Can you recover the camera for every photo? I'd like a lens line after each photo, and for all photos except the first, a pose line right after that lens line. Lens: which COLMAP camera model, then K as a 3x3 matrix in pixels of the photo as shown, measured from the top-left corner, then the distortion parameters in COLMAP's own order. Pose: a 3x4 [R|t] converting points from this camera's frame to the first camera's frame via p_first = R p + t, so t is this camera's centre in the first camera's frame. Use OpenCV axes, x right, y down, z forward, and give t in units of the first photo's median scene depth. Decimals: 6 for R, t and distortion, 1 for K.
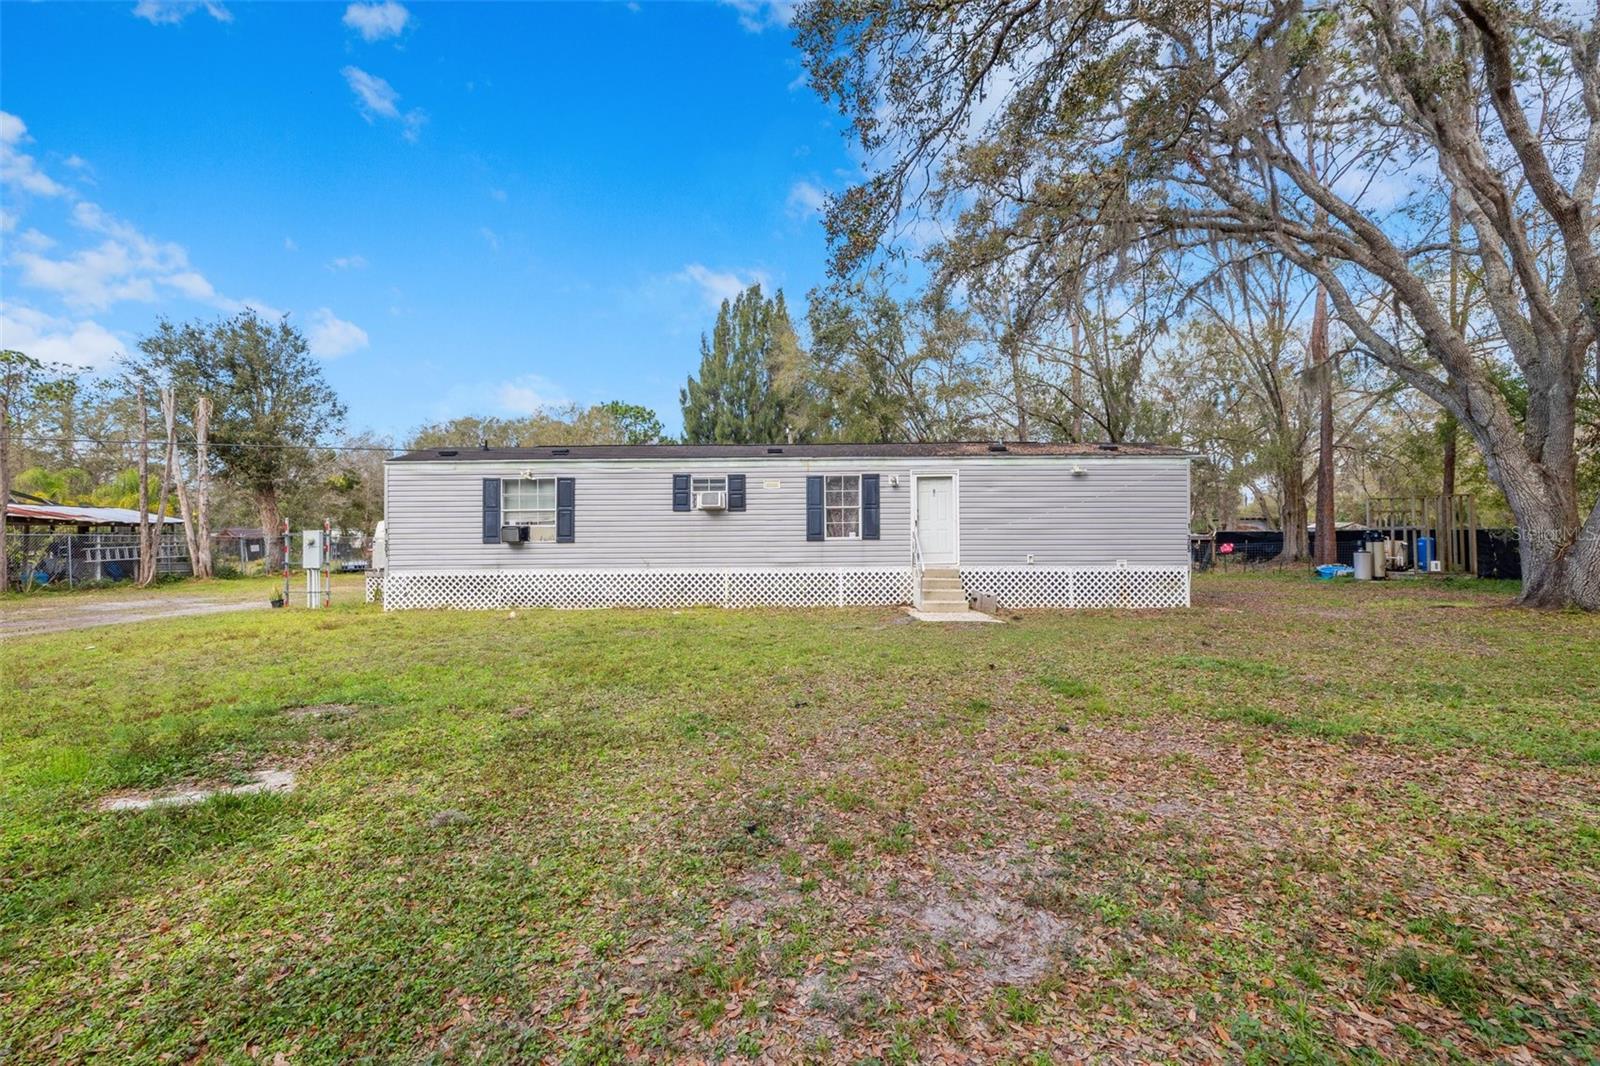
lens RADIAL K [[670.1, 0, 800.0], [0, 670.1, 533.0], [0, 0, 1]] dist [-0.000834, -0.000001]
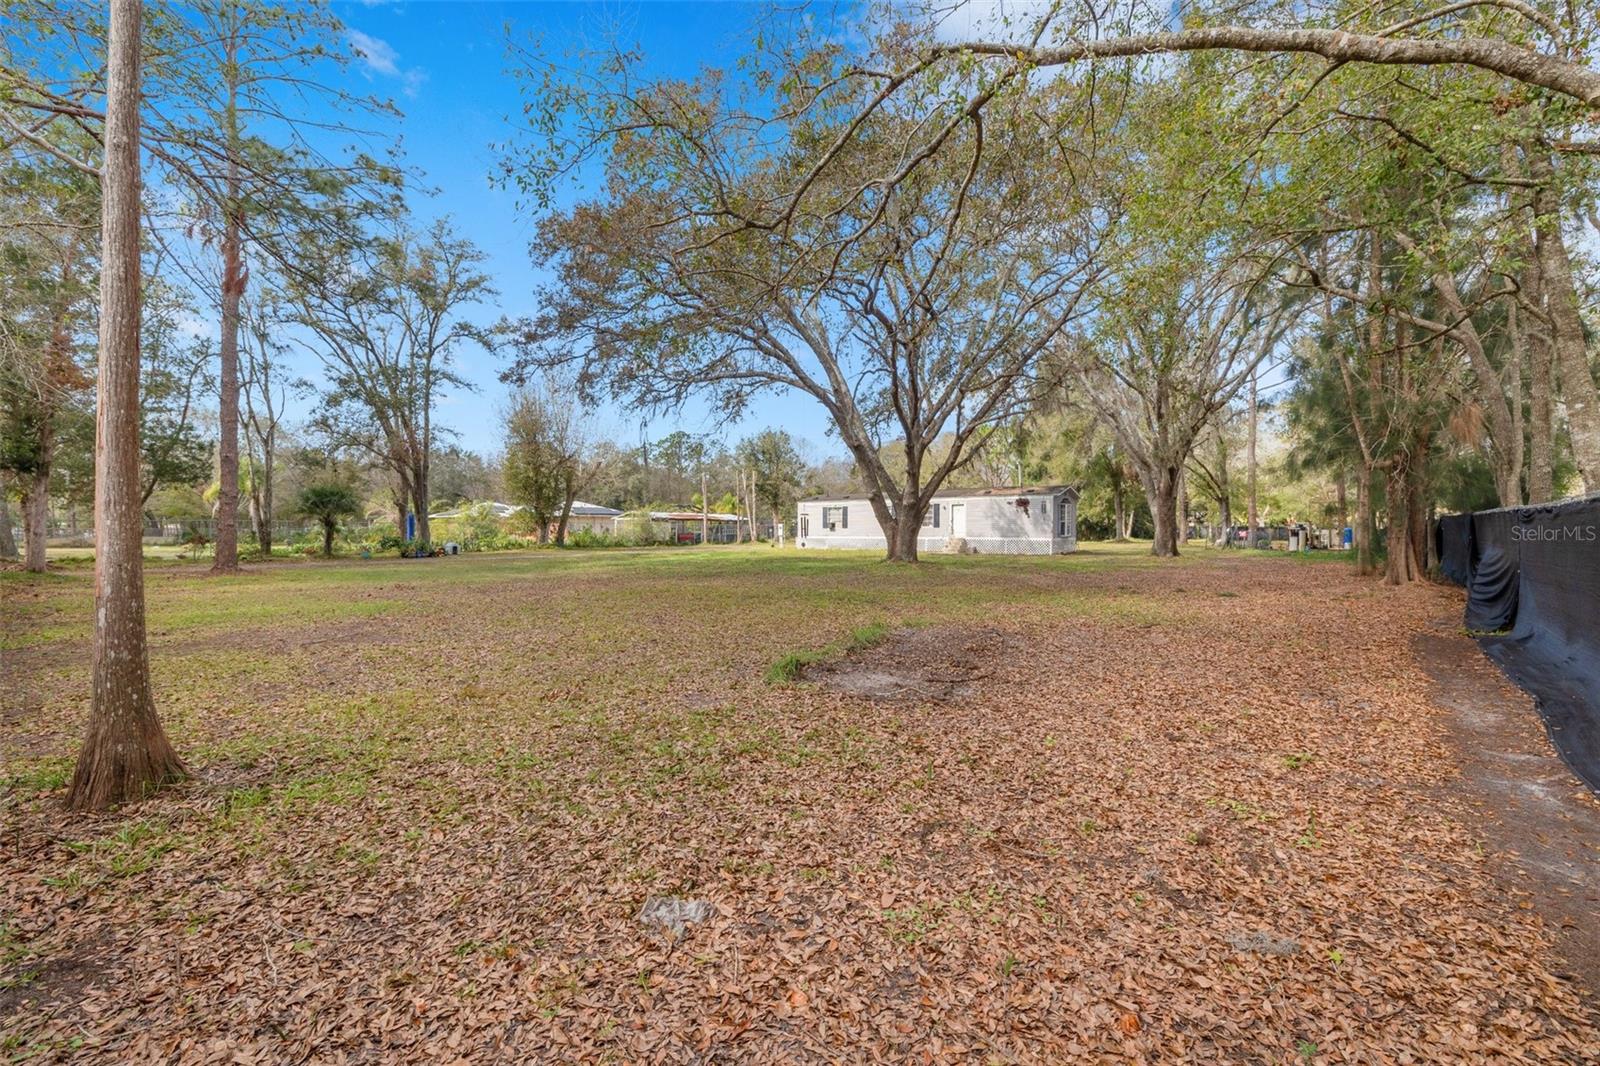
lens RADIAL K [[670.1, 0, 800.0], [0, 670.1, 533.0], [0, 0, 1]] dist [-0.000834, -0.000001]
pose [[0.792307, 0.012080, -0.610003, 0.886343], [-0.005105, 0.999900, 0.013170, -0.001425], [0.610101, -0.007321, 0.792290, -1.010666]]
